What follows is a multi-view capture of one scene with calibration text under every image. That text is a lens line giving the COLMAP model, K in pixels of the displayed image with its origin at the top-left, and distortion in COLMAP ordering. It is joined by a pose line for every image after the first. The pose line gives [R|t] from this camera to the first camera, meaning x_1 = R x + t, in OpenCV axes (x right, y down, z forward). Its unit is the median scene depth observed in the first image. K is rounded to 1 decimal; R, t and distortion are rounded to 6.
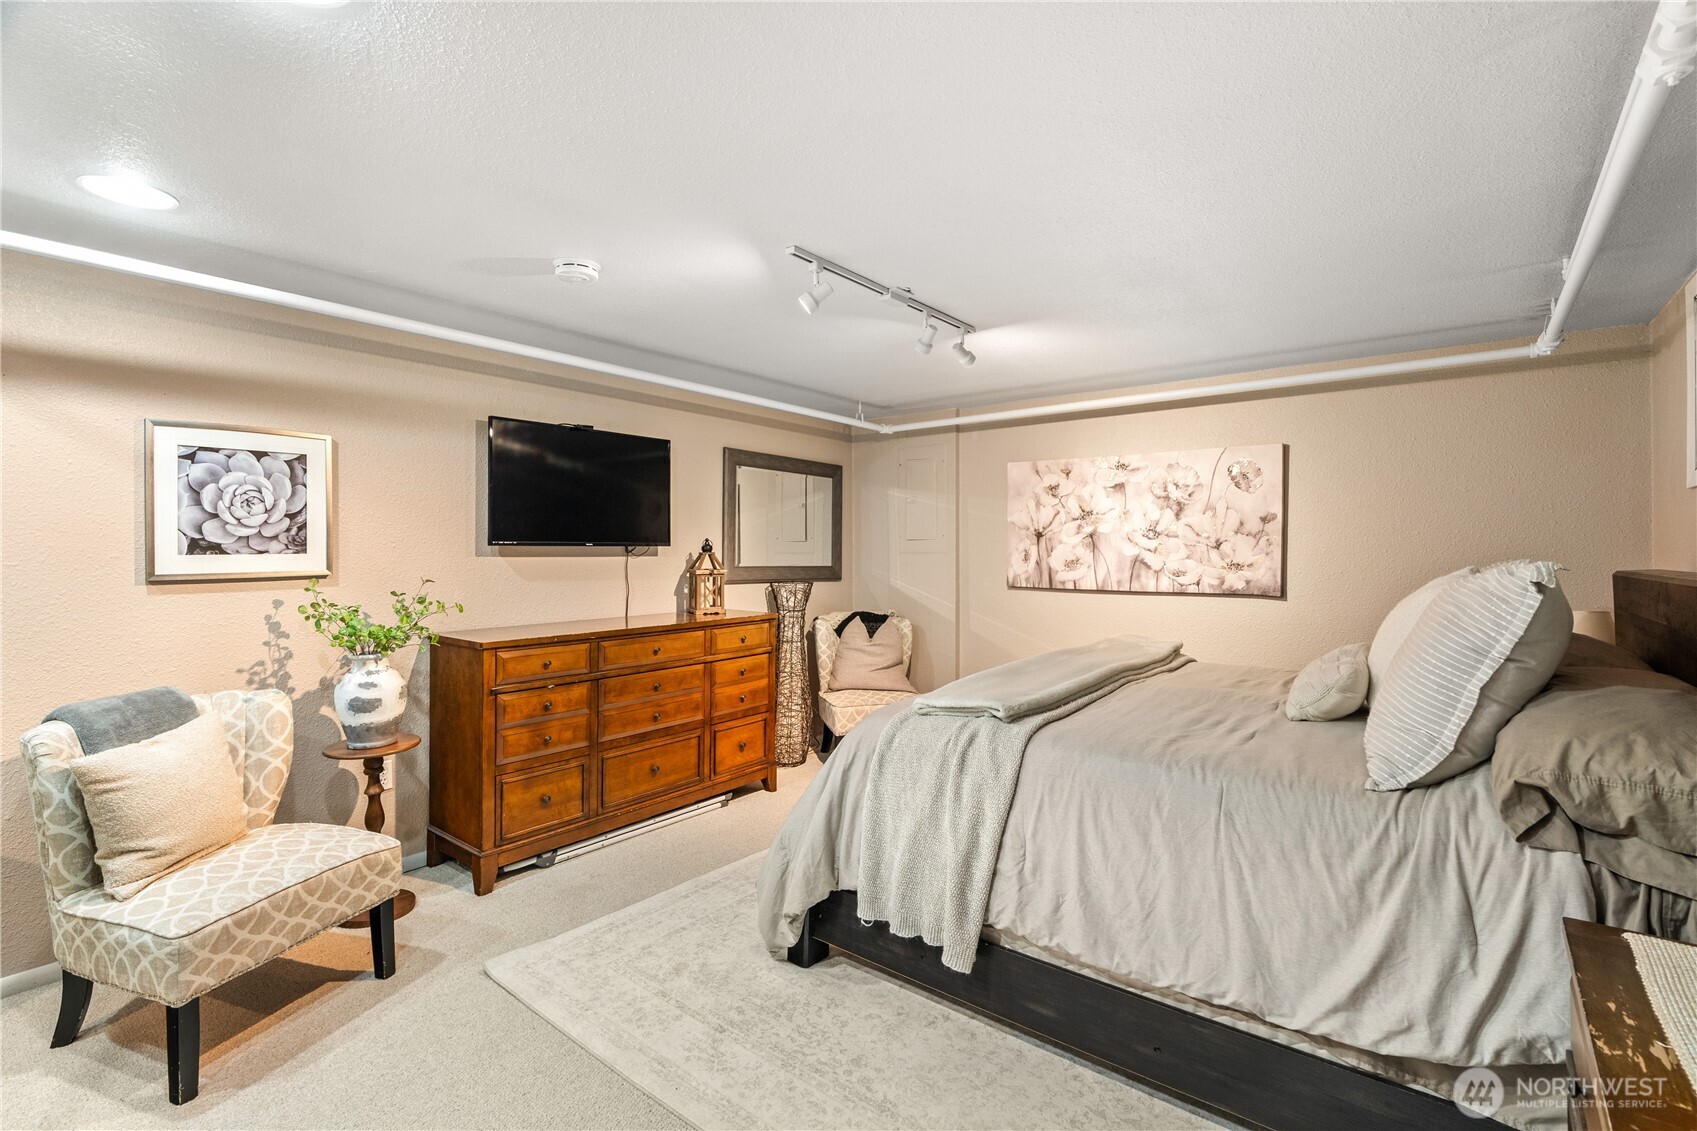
lens RADIAL K [[772.2, 0, 847.7], [0, 772.2, 524.9], [0, 0, 1]] dist [0.000488, 0.000146]
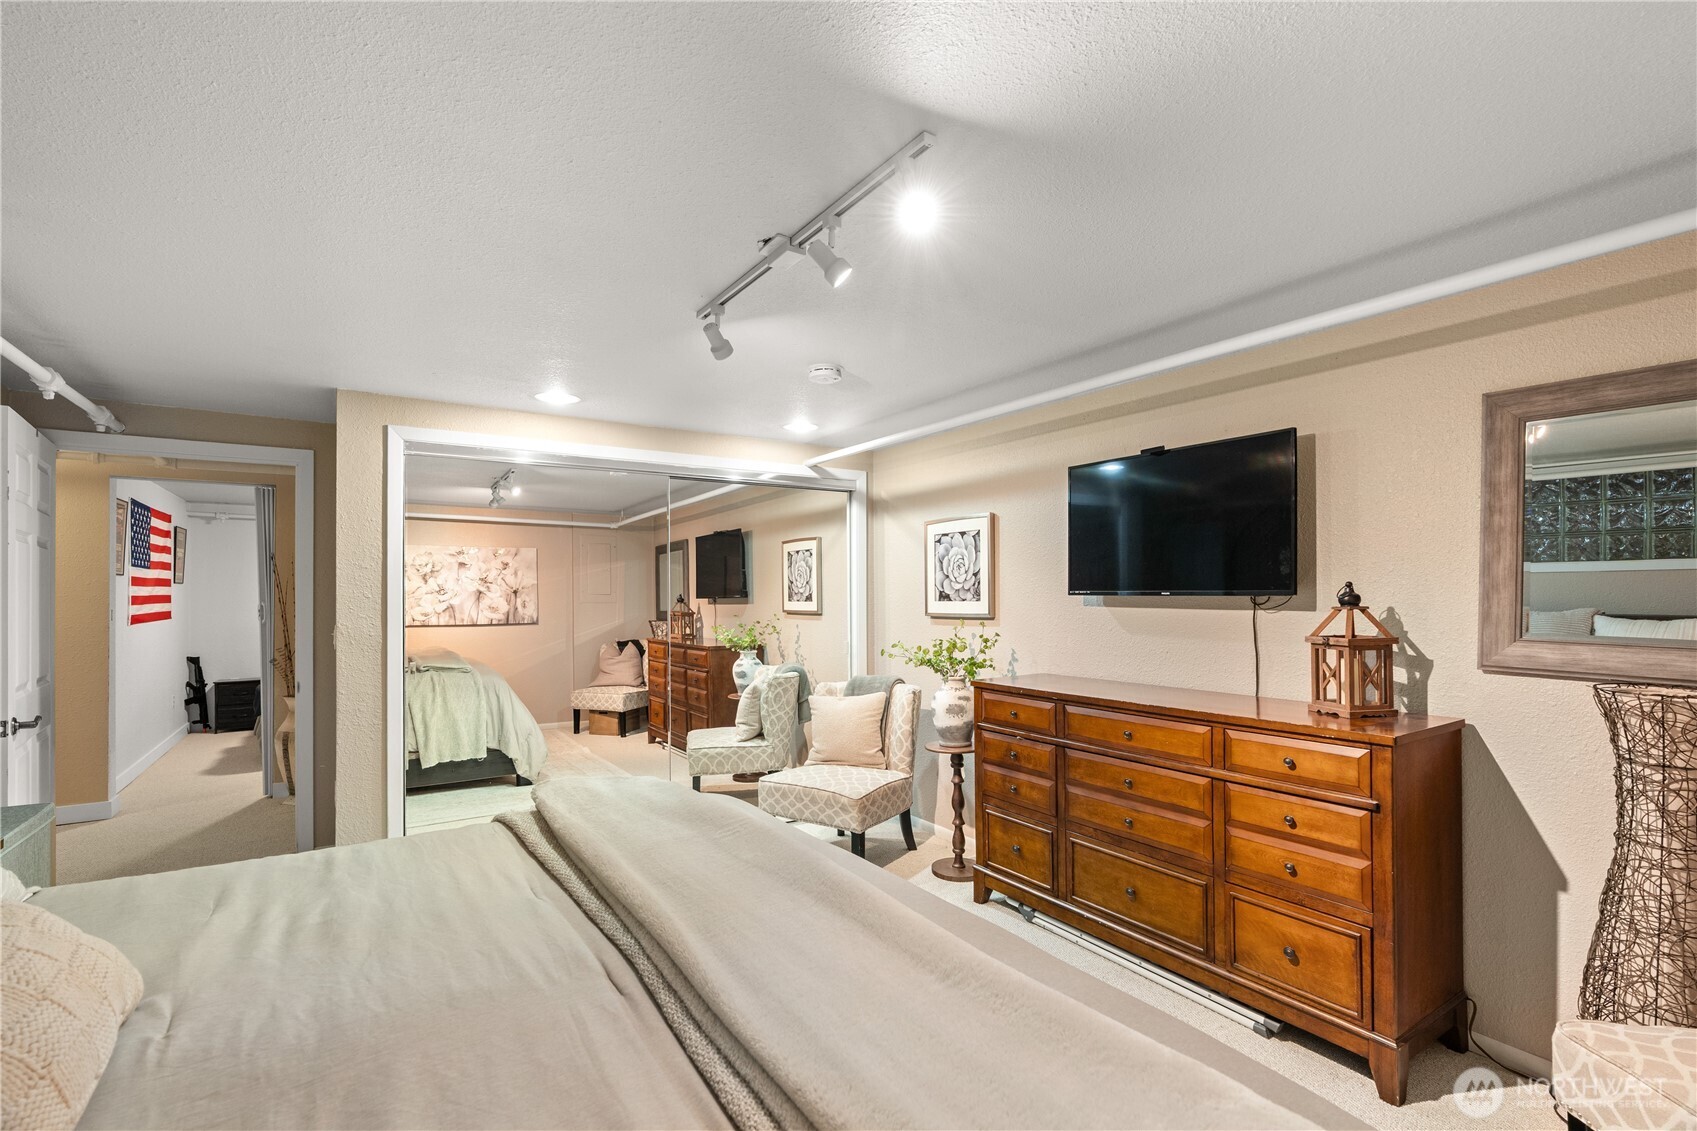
lens RADIAL K [[785.1, 0, 841.8], [0, 785.1, 578.7], [0, 0, 1]] dist [-0.014456, 0.007231]
pose [[-0.334929, -0.018512, -0.942061, 0.713354], [0.028881, 0.999136, -0.029902, 0.032287], [0.941801, -0.037223, -0.334105, 1.251413]]
